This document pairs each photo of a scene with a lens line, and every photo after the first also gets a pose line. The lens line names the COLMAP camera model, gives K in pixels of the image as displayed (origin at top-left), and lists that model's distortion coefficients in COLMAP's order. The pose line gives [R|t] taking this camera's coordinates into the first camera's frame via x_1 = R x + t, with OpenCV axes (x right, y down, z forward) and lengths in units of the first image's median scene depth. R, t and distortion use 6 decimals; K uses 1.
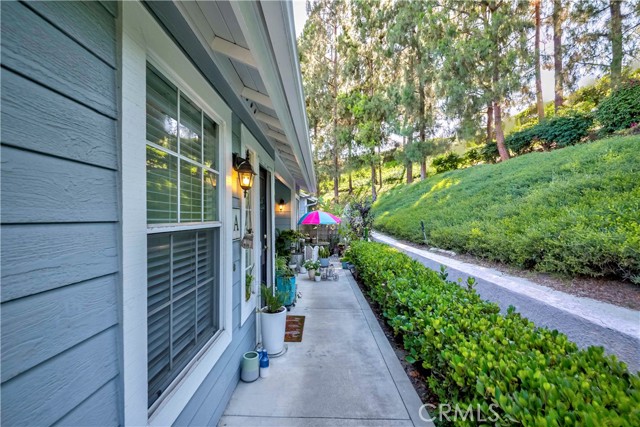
lens RADIAL K [[274.5, 0, 322.1], [0, 274.5, 219.5], [0, 0, 1]] dist [0.017163, -0.011450]
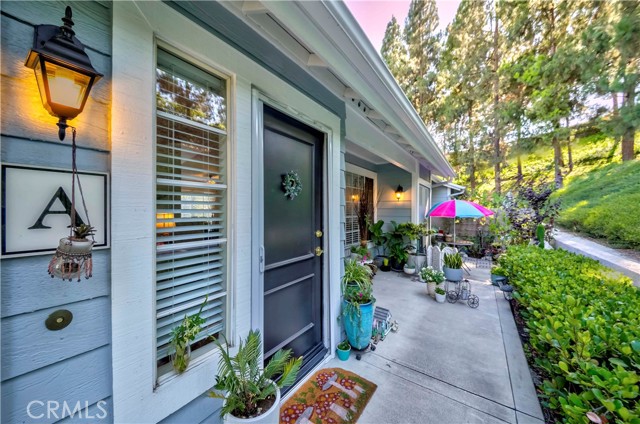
lens RADIAL K [[230.4, 0, 328.7], [0, 230.4, 209.3], [0, 0, 1]] dist [-0.002986, -0.000215]
pose [[0.825625, 0.002815, -0.564211, 0.045490], [-0.009539, 0.999914, -0.008970, 0.003788], [0.564138, 0.012788, 0.825582, 0.229054]]
